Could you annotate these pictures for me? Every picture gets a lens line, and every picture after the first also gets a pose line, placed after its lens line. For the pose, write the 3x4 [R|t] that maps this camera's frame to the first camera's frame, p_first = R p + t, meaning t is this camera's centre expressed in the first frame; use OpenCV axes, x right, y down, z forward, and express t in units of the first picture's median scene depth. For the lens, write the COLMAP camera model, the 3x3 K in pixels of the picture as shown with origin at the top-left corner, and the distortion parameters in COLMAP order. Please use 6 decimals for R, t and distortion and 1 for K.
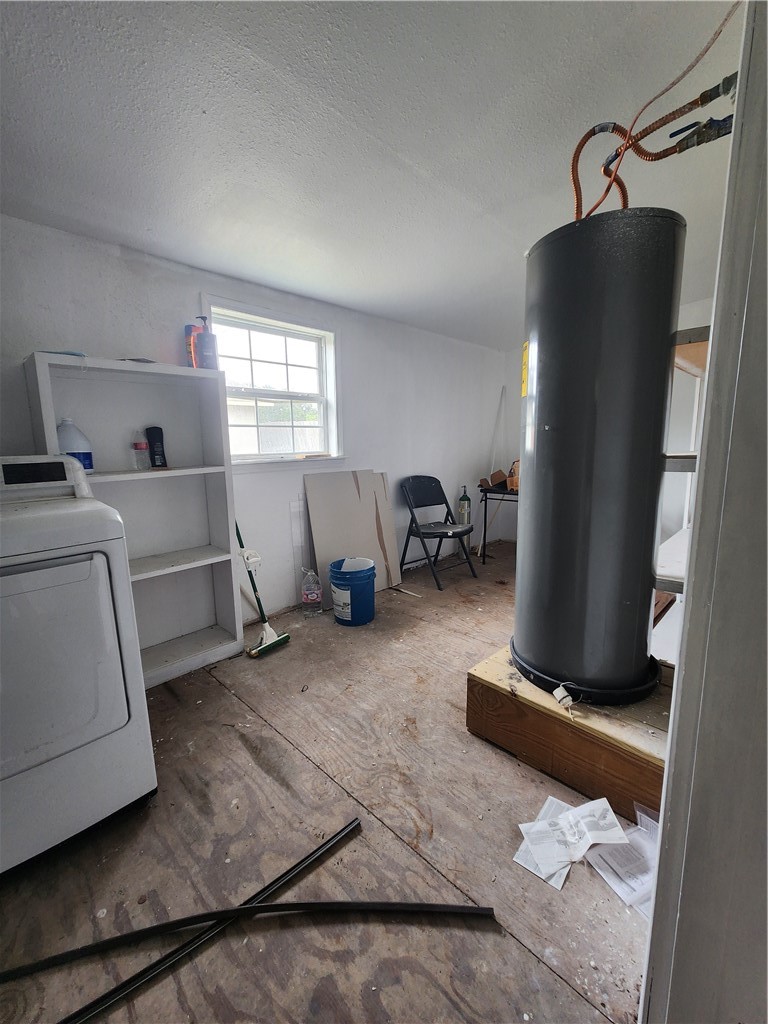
lens RADIAL K [[421.0, 0, 378.2], [0, 421.0, 514.3], [0, 0, 1]] dist [-0.002814, -0.000164]
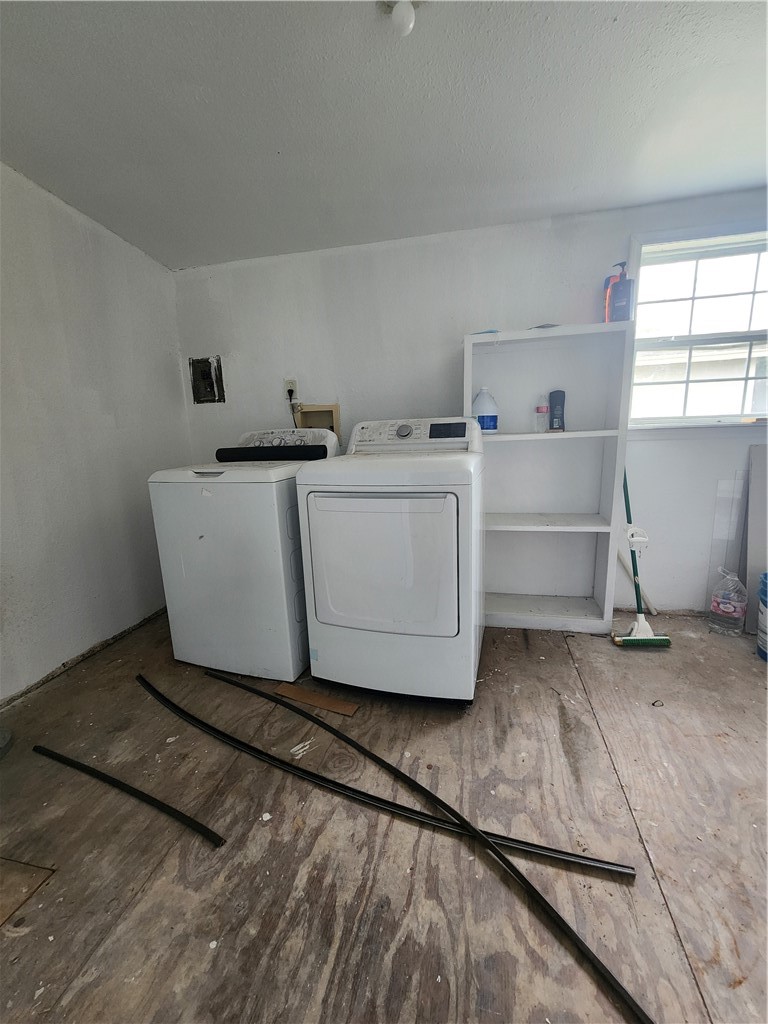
lens RADIAL K [[421.0, 0, 379.6], [0, 421.0, 512.0], [0, 0, 1]] dist [-0.002814, -0.000164]
pose [[0.519244, 0.174557, -0.836610, 0.216829], [-0.120030, 0.984111, 0.130836, 0.004611], [0.846155, 0.032483, 0.531946, 0.121449]]
